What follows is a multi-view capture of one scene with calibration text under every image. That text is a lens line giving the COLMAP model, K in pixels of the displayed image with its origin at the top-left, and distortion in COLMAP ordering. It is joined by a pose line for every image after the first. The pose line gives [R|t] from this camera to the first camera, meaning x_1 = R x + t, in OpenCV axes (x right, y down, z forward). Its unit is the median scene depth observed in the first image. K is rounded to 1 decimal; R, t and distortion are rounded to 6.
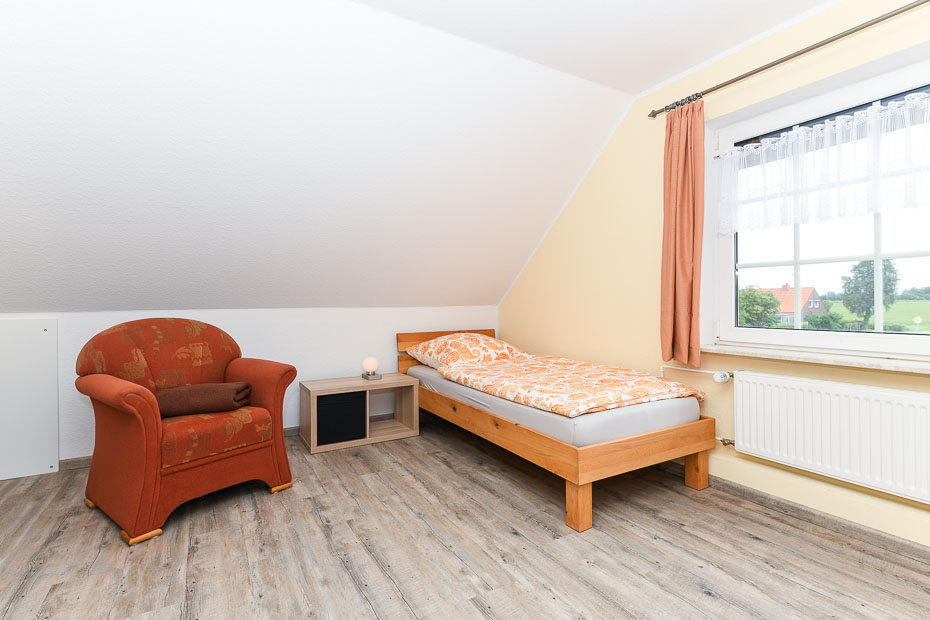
lens RADIAL K [[450.3, 0, 467.9], [0, 450.3, 298.6], [0, 0, 1]] dist [-0.000095, -0.000630]
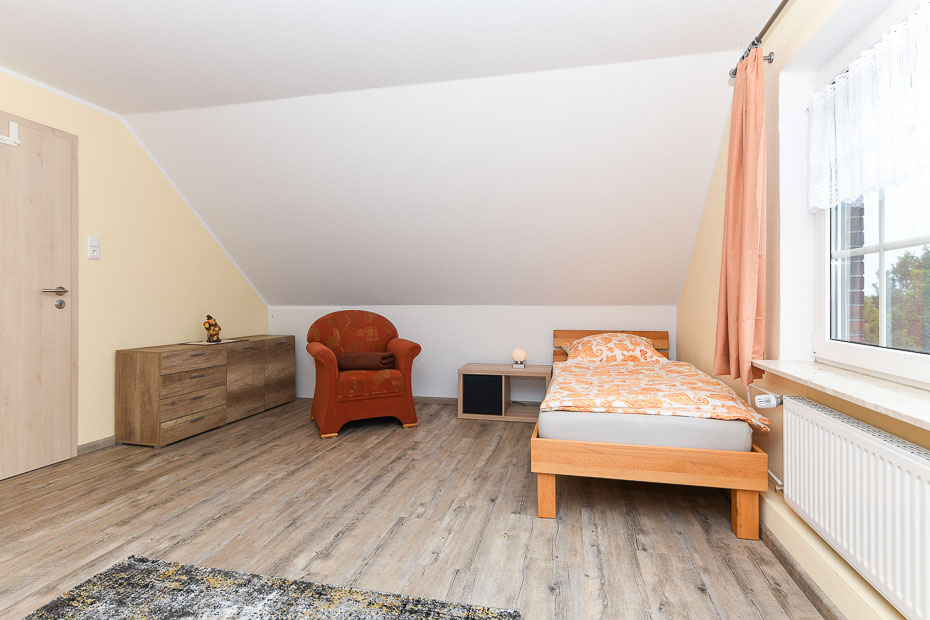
lens RADIAL K [[460.9, 0, 467.1], [0, 460.9, 298.6], [0, 0, 1]] dist [0.000345, -0.000640]
pose [[0.733551, 0.006162, -0.679606, 0.698596], [-0.002456, 0.999976, 0.006415, -0.006803], [0.679630, -0.003037, 0.733549, 0.064815]]
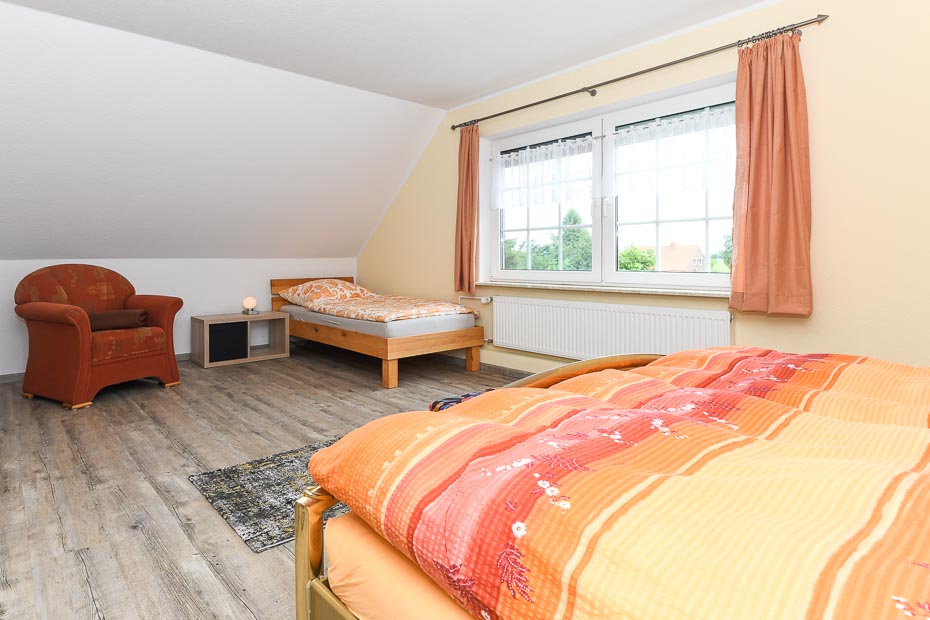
lens RADIAL K [[509.7, 0, 448.4], [0, 509.7, 268.0], [0, 0, 1]] dist [-0.017125, -0.000112]
pose [[0.980828, 0.000853, 0.194875, 0.075808], [-0.005236, 0.999745, 0.021974, 0.019773], [-0.194807, -0.022573, 0.980582, -0.727757]]
